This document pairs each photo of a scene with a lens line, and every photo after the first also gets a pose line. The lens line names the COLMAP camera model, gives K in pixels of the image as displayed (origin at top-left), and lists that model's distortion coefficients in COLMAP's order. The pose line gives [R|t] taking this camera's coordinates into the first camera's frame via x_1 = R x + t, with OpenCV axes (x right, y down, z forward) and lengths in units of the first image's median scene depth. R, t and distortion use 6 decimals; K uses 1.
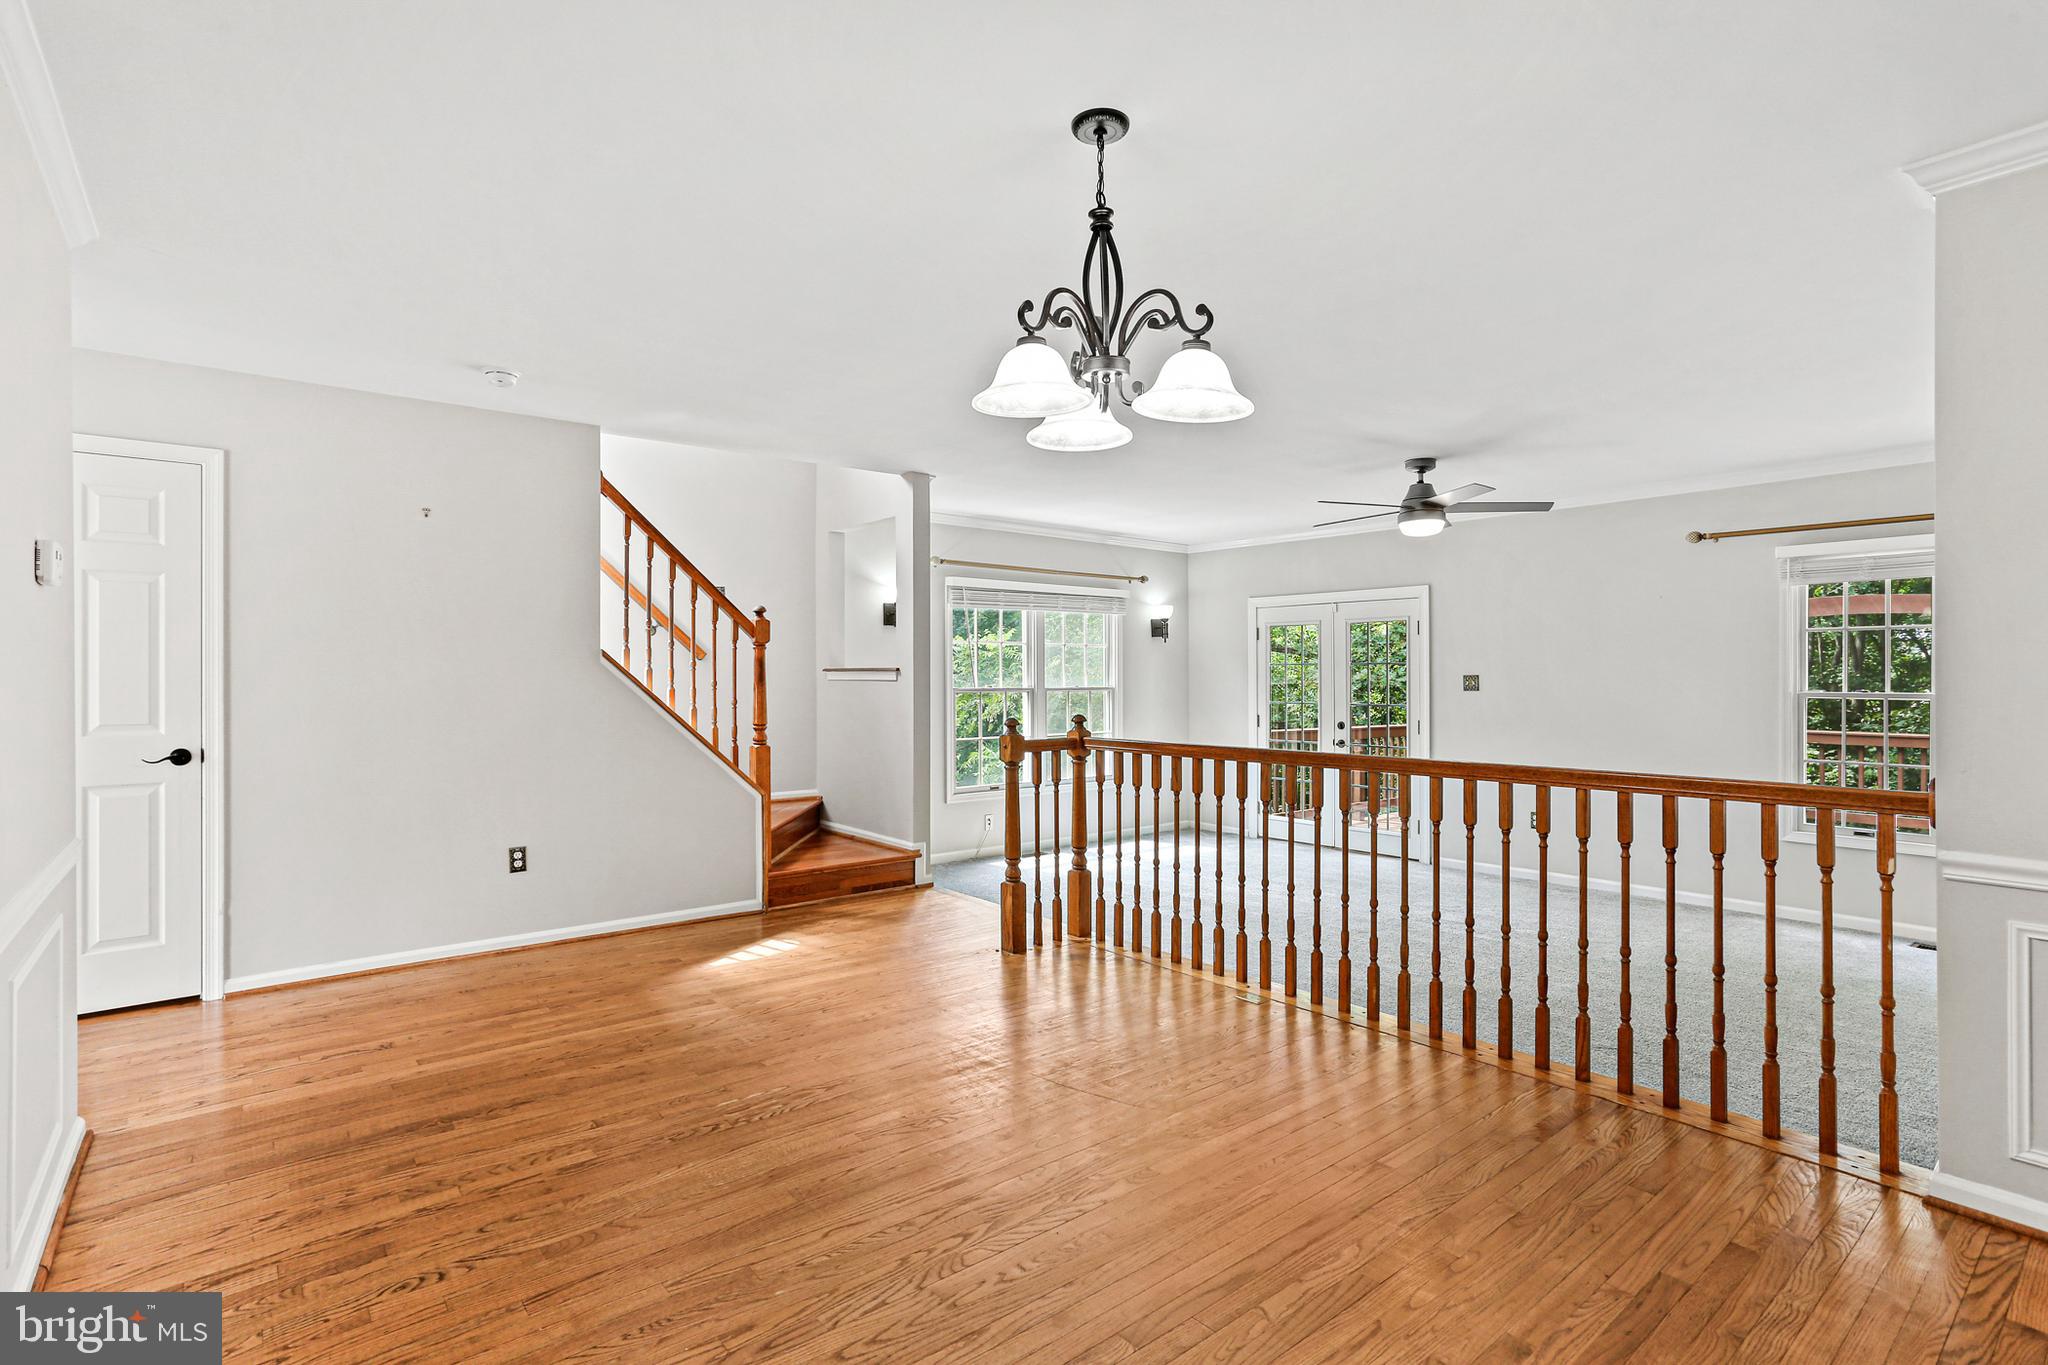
lens RADIAL K [[995.2, 0, 1020.7], [0, 995.2, 673.7], [0, 0, 1]] dist [-0.033330, 0.018071]
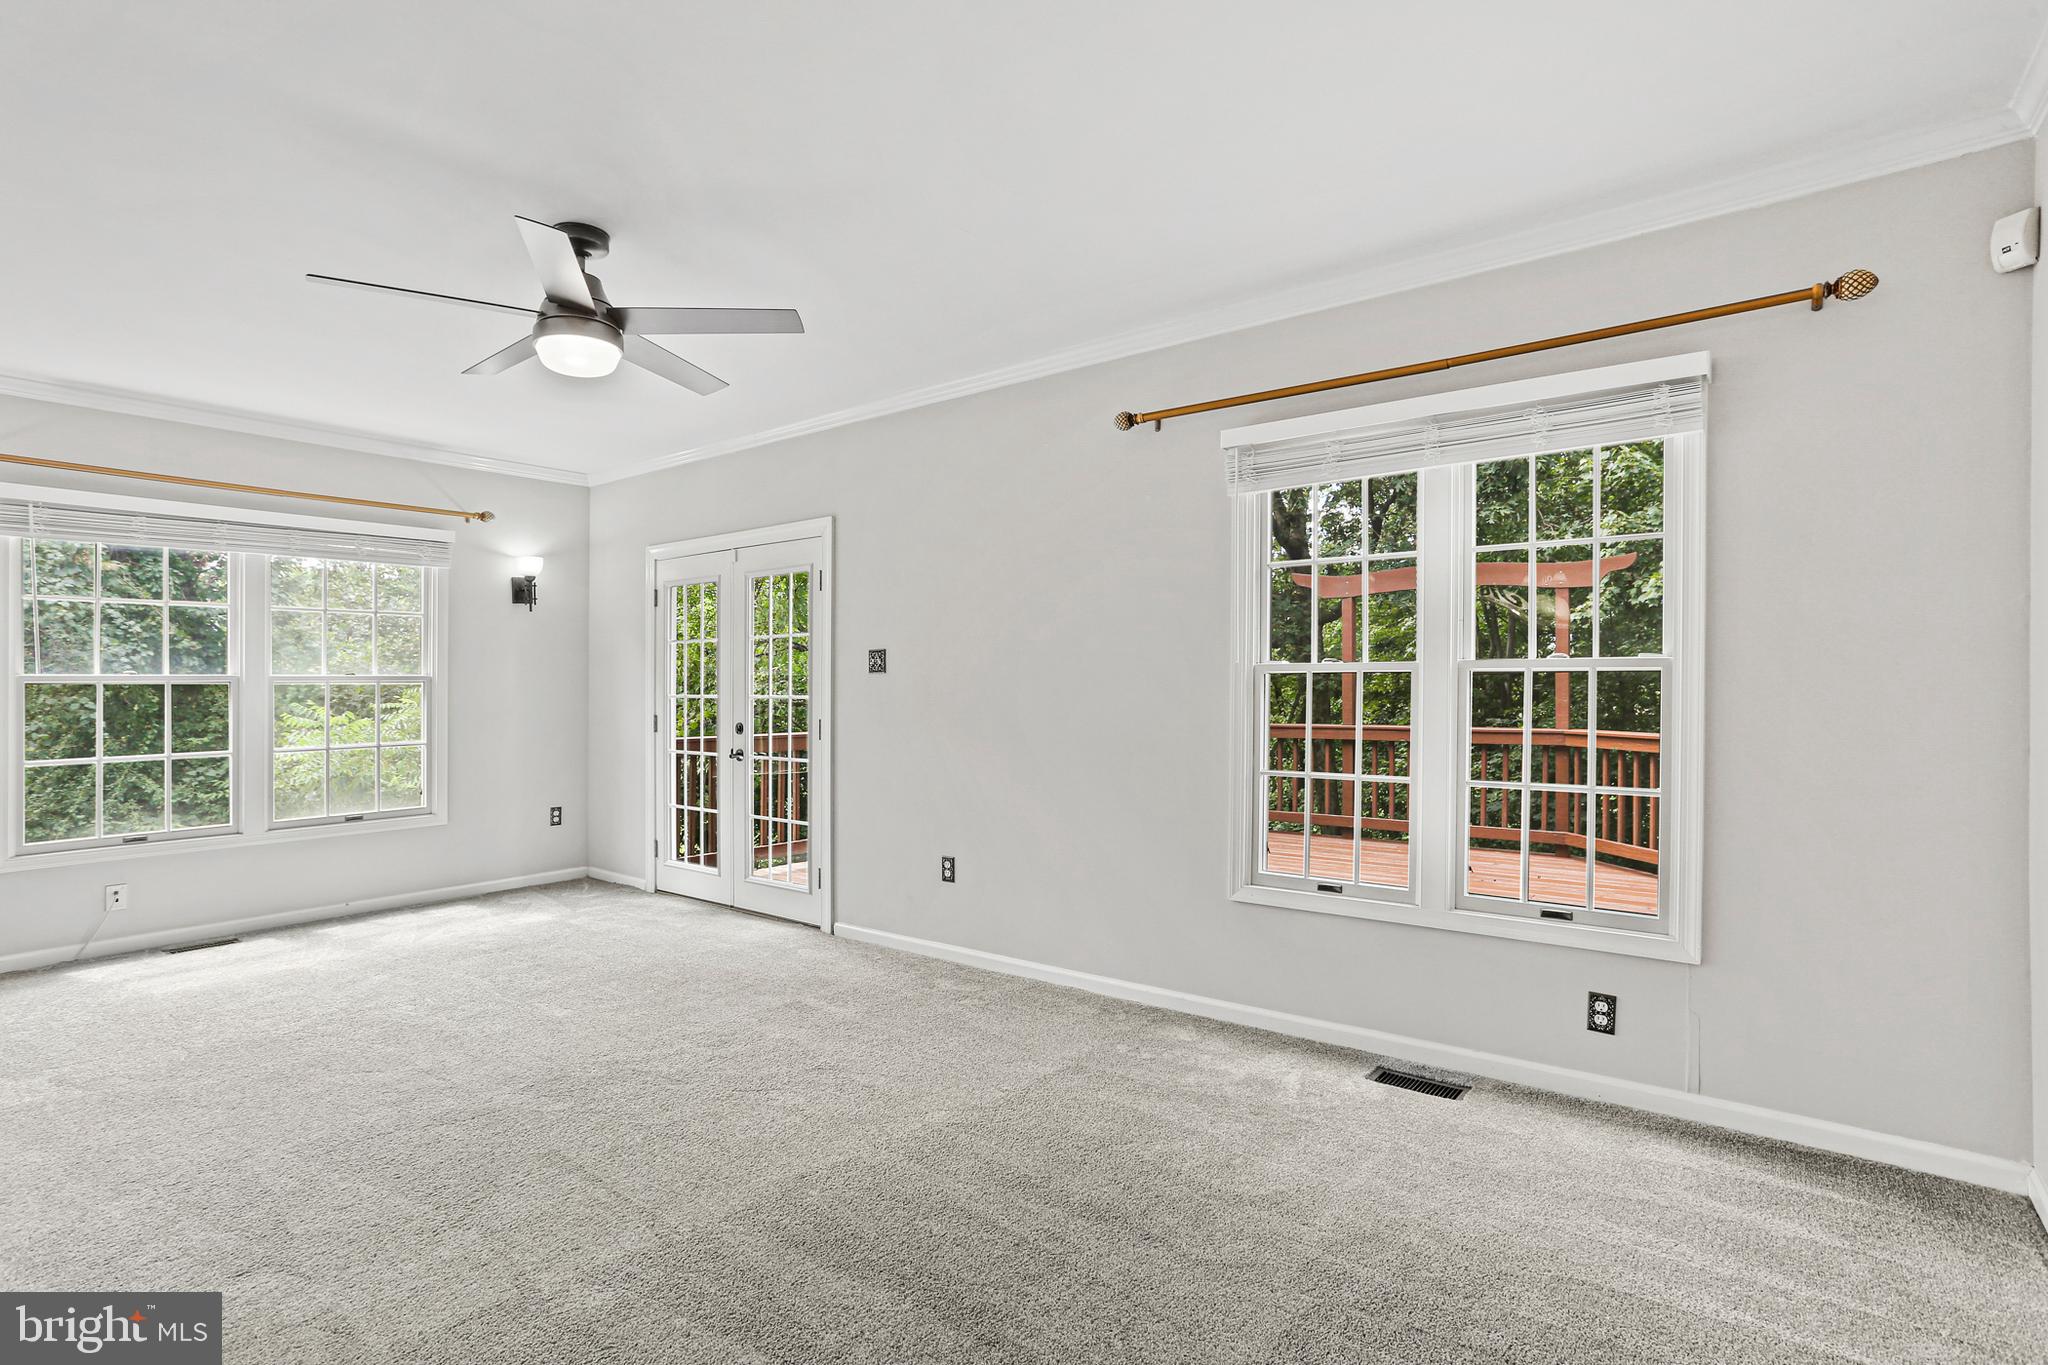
lens RADIAL K [[995.2, 0, 1021.0], [0, 995.2, 693.9], [0, 0, 1]] dist [-0.033330, 0.018071]
pose [[0.975724, -0.006558, 0.218904, 0.364306], [0.004690, 0.999948, 0.009048, 0.023094], [-0.218952, -0.007801, 0.975704, 0.296978]]
